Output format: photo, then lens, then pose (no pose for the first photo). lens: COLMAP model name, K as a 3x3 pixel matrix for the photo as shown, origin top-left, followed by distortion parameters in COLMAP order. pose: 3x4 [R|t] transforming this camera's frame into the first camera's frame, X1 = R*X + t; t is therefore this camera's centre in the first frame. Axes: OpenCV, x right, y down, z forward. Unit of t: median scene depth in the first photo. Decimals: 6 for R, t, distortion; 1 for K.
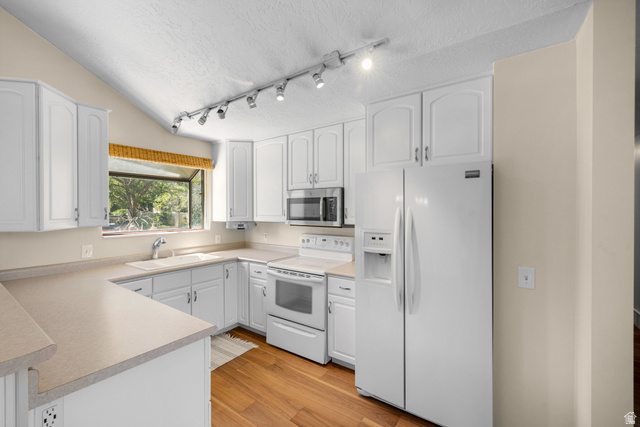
lens RADIAL K [[273.2, 0, 324.9], [0, 273.2, 212.6], [0, 0, 1]] dist [-0.003362, -0.000934]
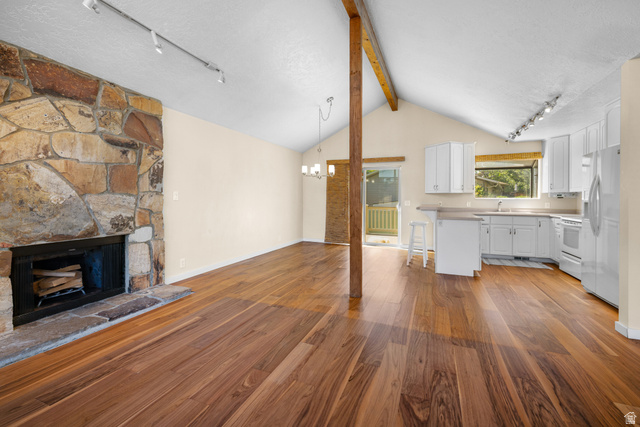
lens RADIAL K [[273.2, 0, 322.7], [0, 273.2, 202.2], [0, 0, 1]] dist [-0.003362, -0.000934]
pose [[0.225272, 0.013301, -0.974205, 0.918612], [-0.010326, 0.999883, 0.011264, 0.091493], [0.974241, 0.007522, 0.225383, -0.607994]]
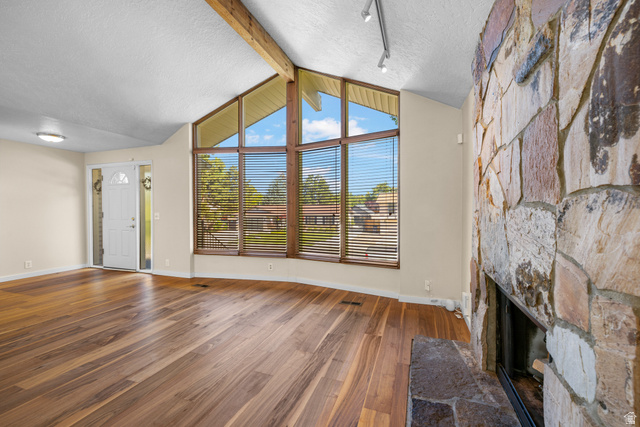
lens RADIAL K [[273.2, 0, 319.8], [0, 273.2, 207.7], [0, 0, 1]] dist [-0.003362, -0.000934]
pose [[-0.257599, 0.006971, 0.966227, -0.436149], [0.008239, 0.999953, -0.005018, 0.085146], [-0.966217, 0.006669, -0.257644, -0.730588]]
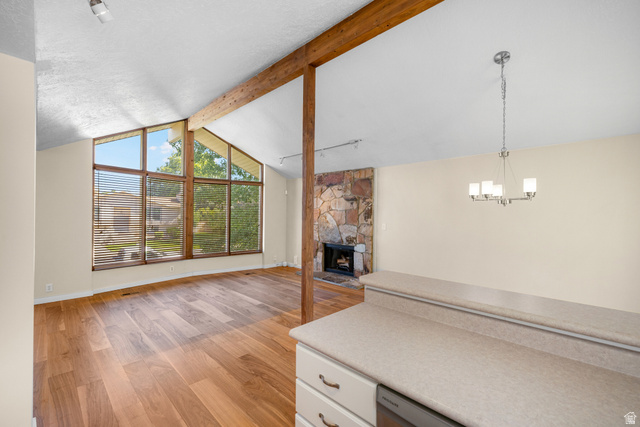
lens RADIAL K [[273.2, 0, 319.6], [0, 273.2, 215.4], [0, 0, 1]] dist [-0.003362, -0.000934]
pose [[-0.985654, -0.007253, 0.168625, -0.277825], [-0.005661, 0.999935, 0.009921, -0.001363], [-0.168686, 0.008824, -0.985630, 0.805325]]
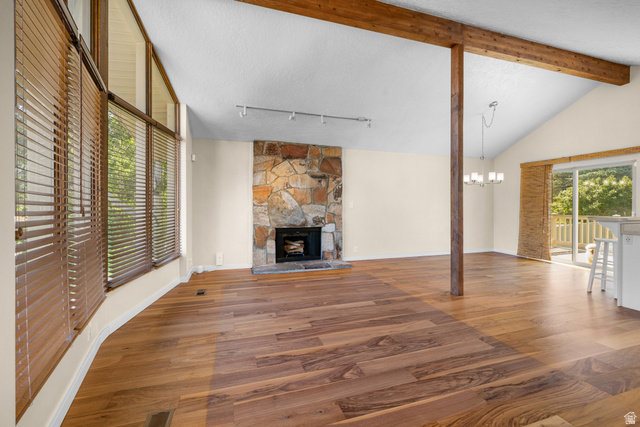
lens RADIAL K [[273.2, 0, 318.8], [0, 273.2, 205.7], [0, 0, 1]] dist [-0.003362, -0.000934]
pose [[-0.607061, -0.000088, -0.794655, 1.206021], [-0.005772, 0.999974, 0.004299, 0.081762], [0.794634, 0.007196, -0.607046, -0.022605]]
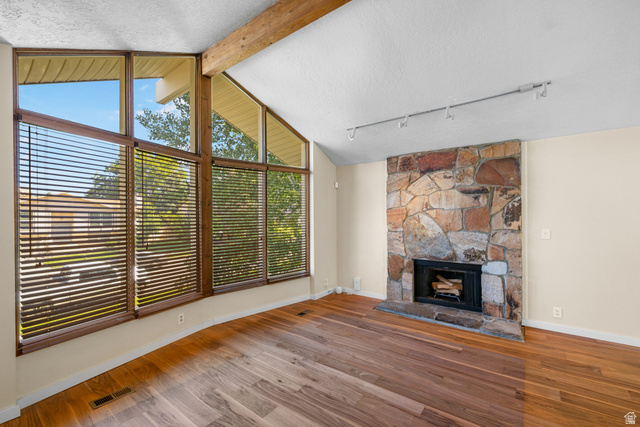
lens RADIAL K [[273.2, 0, 316.8], [0, 273.2, 218.1], [0, 0, 1]] dist [-0.003362, -0.000934]
pose [[-0.998689, 0.009676, 0.050273, 0.455844], [0.010253, 0.999884, 0.011242, 0.001408], [-0.050158, 0.011743, -0.998672, 0.148340]]
